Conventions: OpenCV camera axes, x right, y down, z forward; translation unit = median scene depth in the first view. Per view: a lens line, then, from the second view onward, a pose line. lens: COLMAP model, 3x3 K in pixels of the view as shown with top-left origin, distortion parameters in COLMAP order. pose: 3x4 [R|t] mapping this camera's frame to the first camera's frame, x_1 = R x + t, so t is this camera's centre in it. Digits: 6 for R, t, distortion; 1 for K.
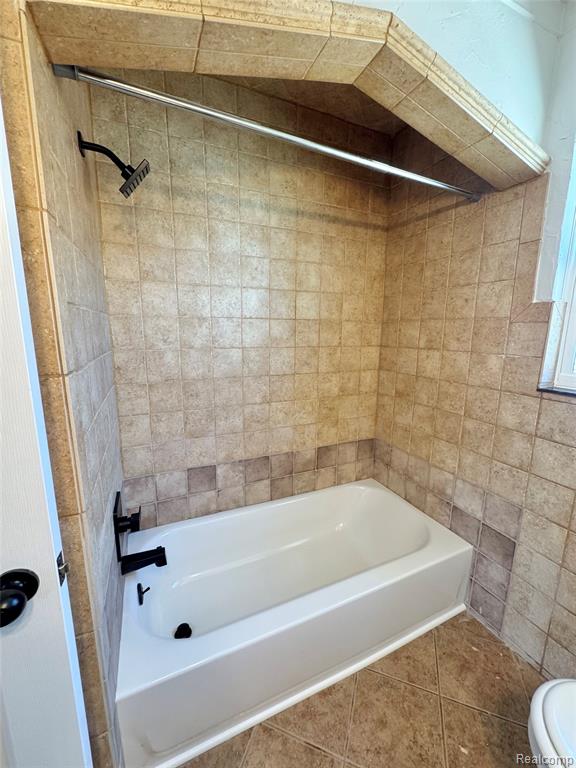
lens RADIAL K [[307.5, 0, 288.0], [0, 307.5, 384.0], [0, 0, 1]] dist [-0.004269, 0.000250]
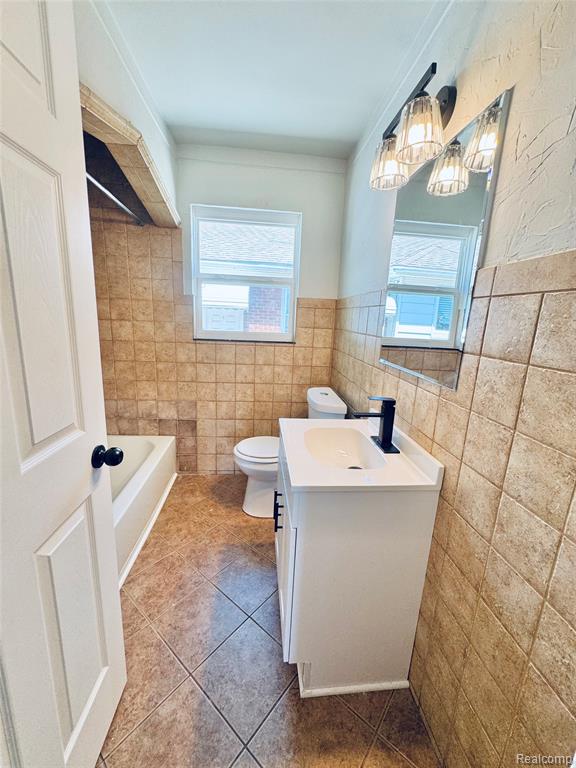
lens RADIAL K [[307.5, 0, 288.0], [0, 307.5, 384.0], [0, 0, 1]] dist [-0.004269, 0.000250]
pose [[0.324736, -0.193876, 0.925721, -0.763332], [0.126289, 0.978889, 0.160710, 0.050430], [-0.937335, 0.064720, 0.342365, -0.207201]]
